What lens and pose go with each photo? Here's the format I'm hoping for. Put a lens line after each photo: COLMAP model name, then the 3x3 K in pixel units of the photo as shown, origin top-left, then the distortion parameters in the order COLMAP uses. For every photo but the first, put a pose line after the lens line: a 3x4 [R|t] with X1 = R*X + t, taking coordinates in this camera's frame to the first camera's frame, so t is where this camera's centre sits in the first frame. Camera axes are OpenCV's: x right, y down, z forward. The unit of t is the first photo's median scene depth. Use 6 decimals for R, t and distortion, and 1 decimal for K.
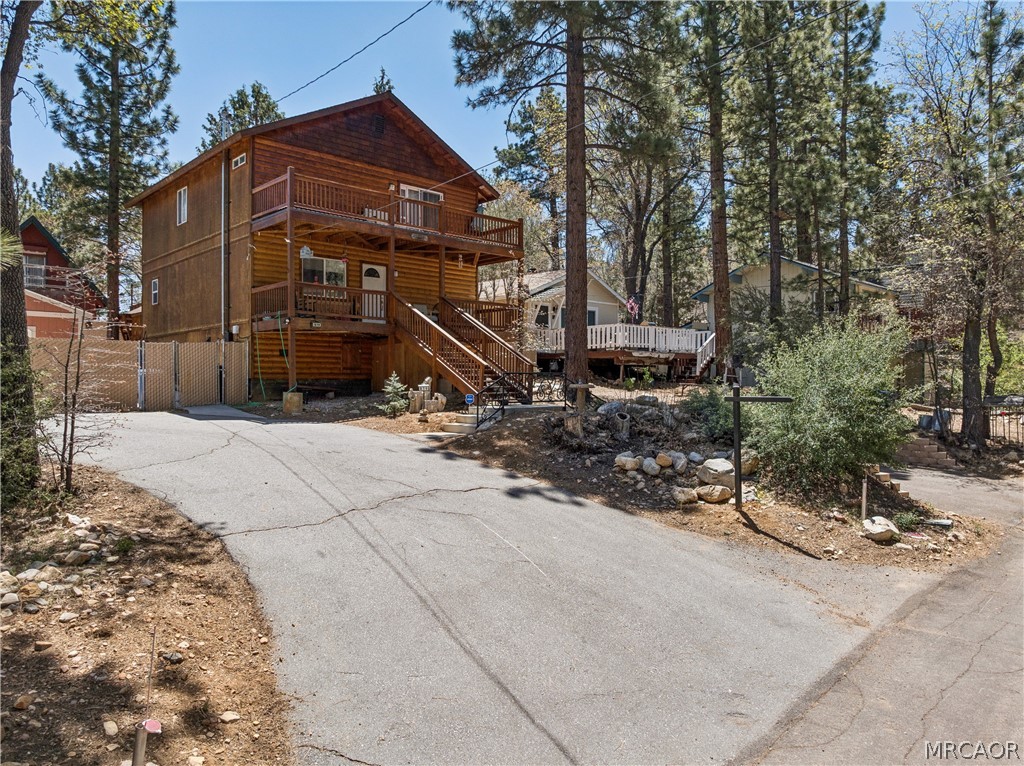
lens RADIAL K [[725.3, 0, 512.0], [0, 725.3, 383.0], [0, 0, 1]] dist [-0.027742, -0.000307]
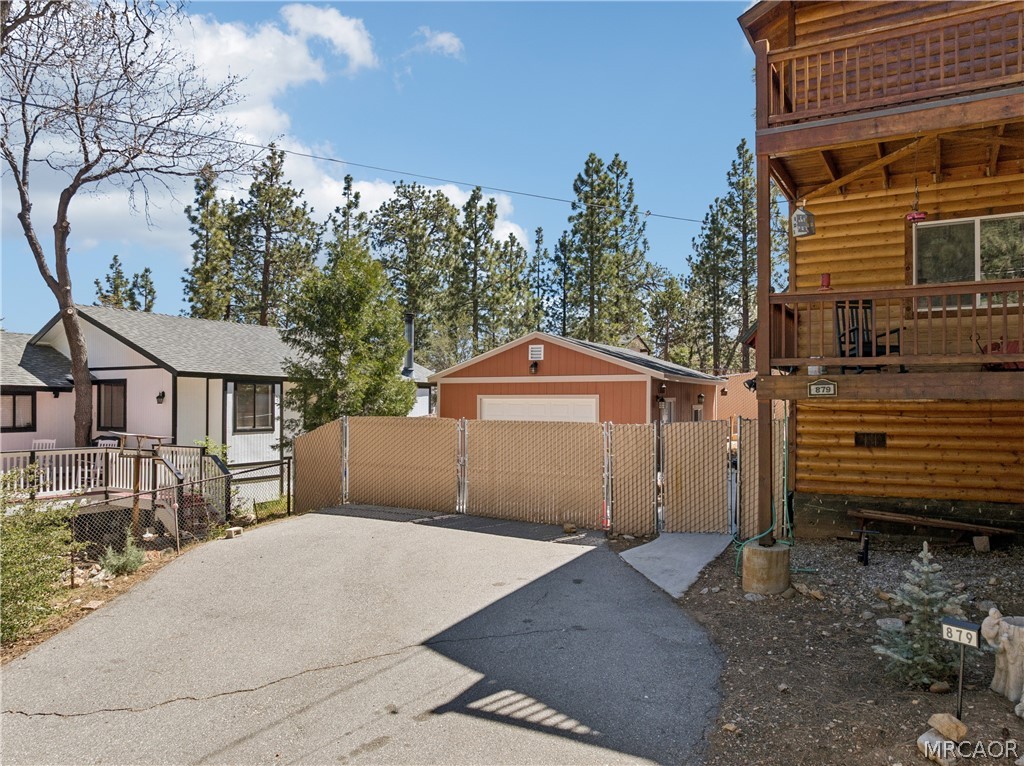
lens RADIAL K [[725.2, 0, 516.1], [0, 725.2, 408.2], [0, 0, 1]] dist [-0.033111, -0.002471]
pose [[0.274833, 0.008791, -0.961452, 0.071689], [0.001527, 0.999953, 0.009580, -0.064800], [0.961491, -0.004101, 0.274807, 0.625404]]
